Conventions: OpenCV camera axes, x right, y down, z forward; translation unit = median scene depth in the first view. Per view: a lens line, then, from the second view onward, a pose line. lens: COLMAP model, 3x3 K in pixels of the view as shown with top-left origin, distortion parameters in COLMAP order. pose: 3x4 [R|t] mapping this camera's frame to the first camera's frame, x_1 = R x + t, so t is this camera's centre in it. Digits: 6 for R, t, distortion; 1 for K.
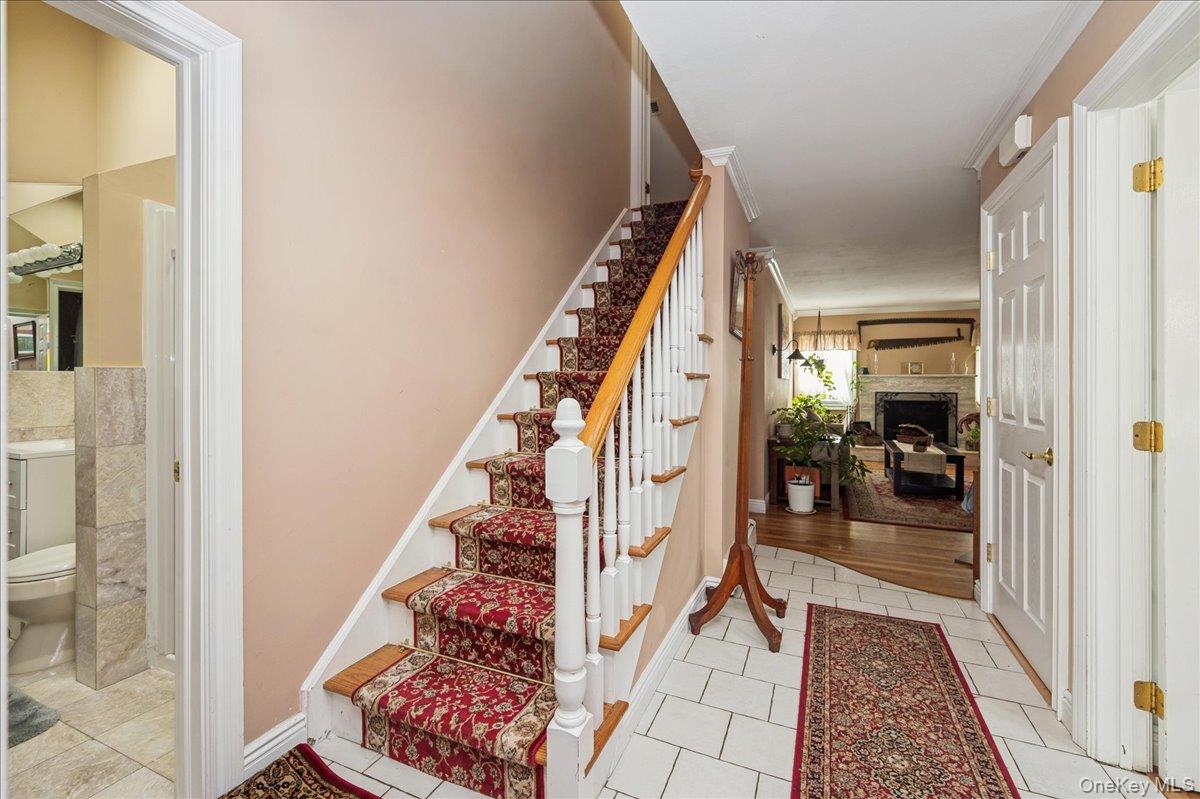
lens RADIAL K [[490.3, 0, 627.5], [0, 490.3, 380.8], [0, 0, 1]] dist [-0.002468, -0.000966]
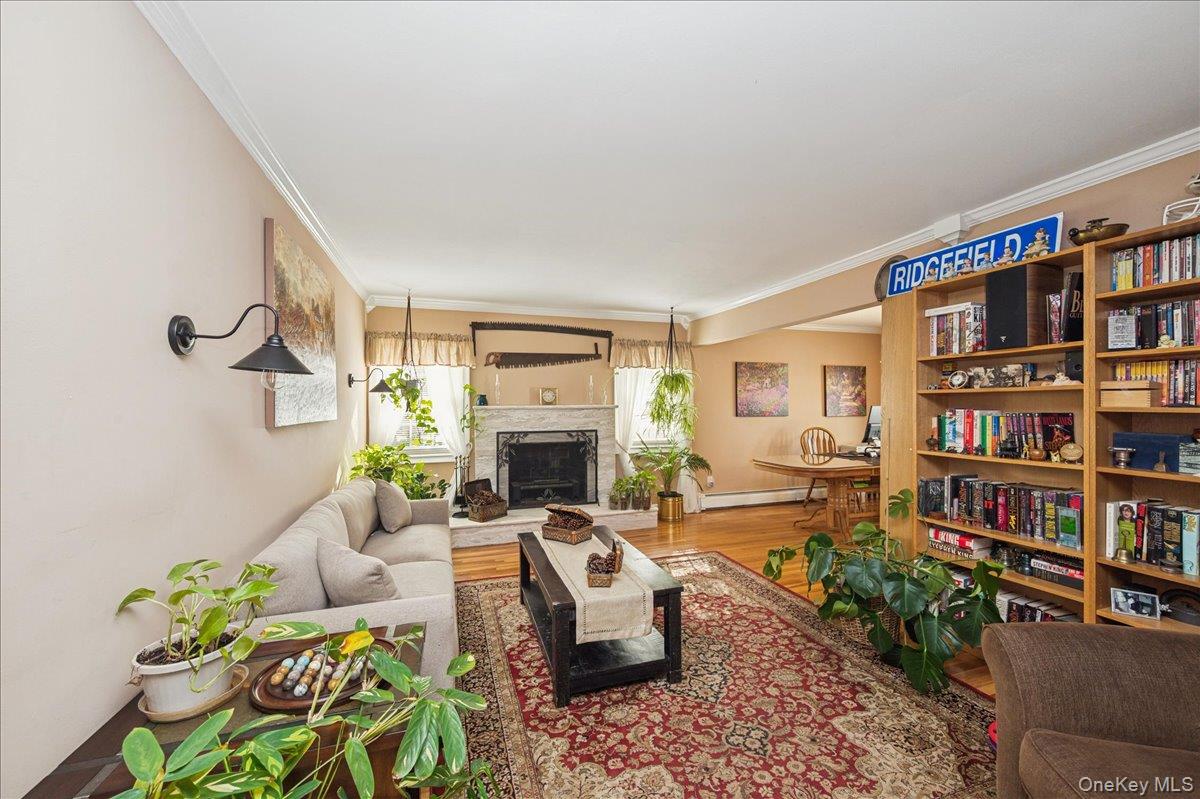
lens RADIAL K [[490.3, 0, 600.3], [0, 490.3, 399.4], [0, 0, 1]] dist [-0.002468, -0.000966]
pose [[0.755164, -0.001071, 0.655535, 0.186533], [0.005784, 0.999971, -0.005029, -0.017084], [-0.655511, 0.007589, 0.755148, 0.426679]]
